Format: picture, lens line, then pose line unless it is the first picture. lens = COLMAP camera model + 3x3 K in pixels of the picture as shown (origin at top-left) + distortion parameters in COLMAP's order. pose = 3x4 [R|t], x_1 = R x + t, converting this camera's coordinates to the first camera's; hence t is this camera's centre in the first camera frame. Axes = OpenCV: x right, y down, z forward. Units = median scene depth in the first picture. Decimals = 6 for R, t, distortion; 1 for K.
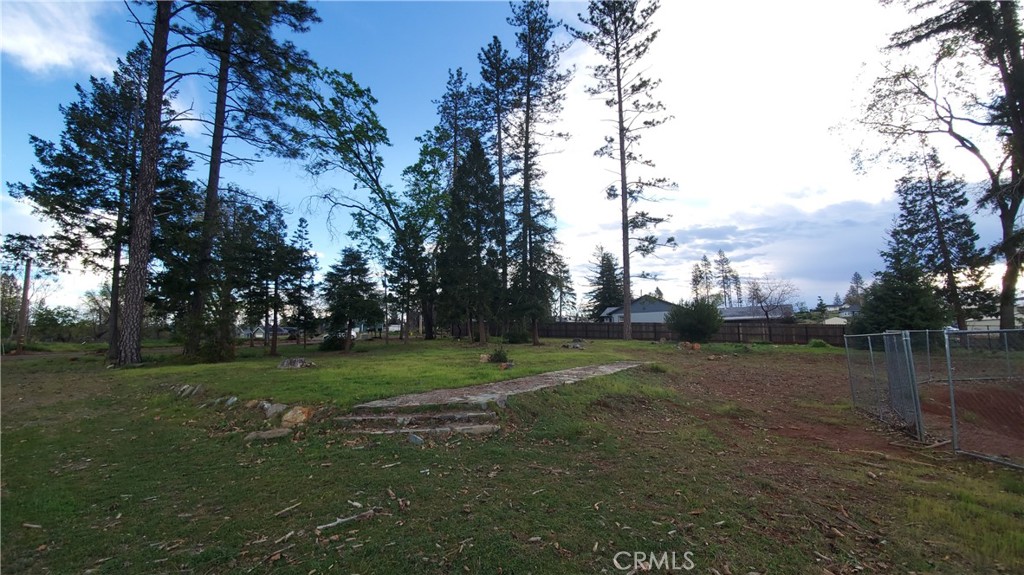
lens RADIAL K [[411.7, 0, 512.0], [0, 411.7, 287.5], [0, 0, 1]] dist [0.001883, -0.011676]
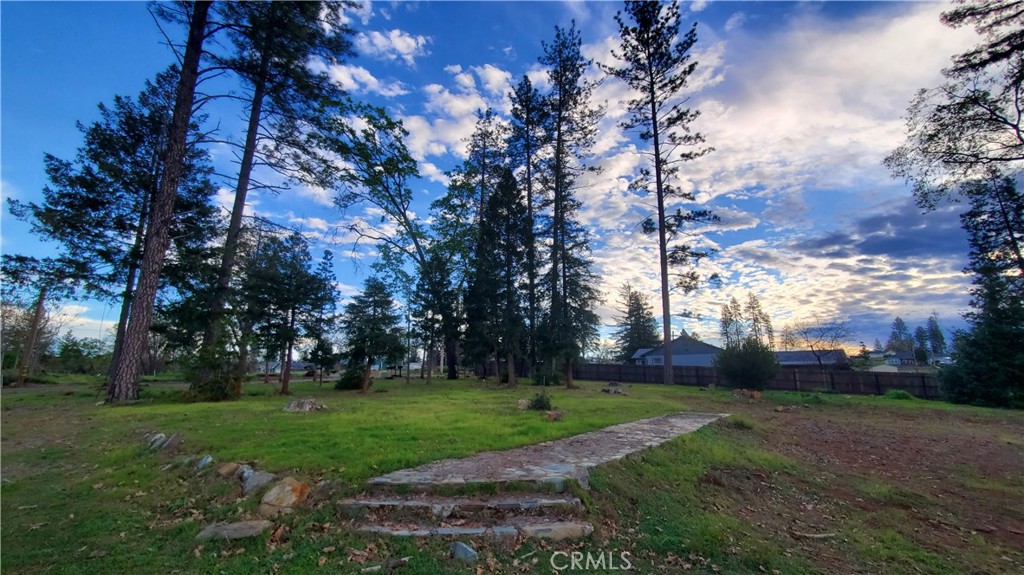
lens RADIAL K [[391.4, 0, 508.5], [0, 391.4, 289.3], [0, 0, 1]] dist [0.000502, 0.000184]
pose [[0.999035, 0.013693, -0.041734, -0.043556], [-0.017832, 0.994779, -0.100483, 0.011271], [0.040140, 0.101130, 0.994063, 0.111867]]
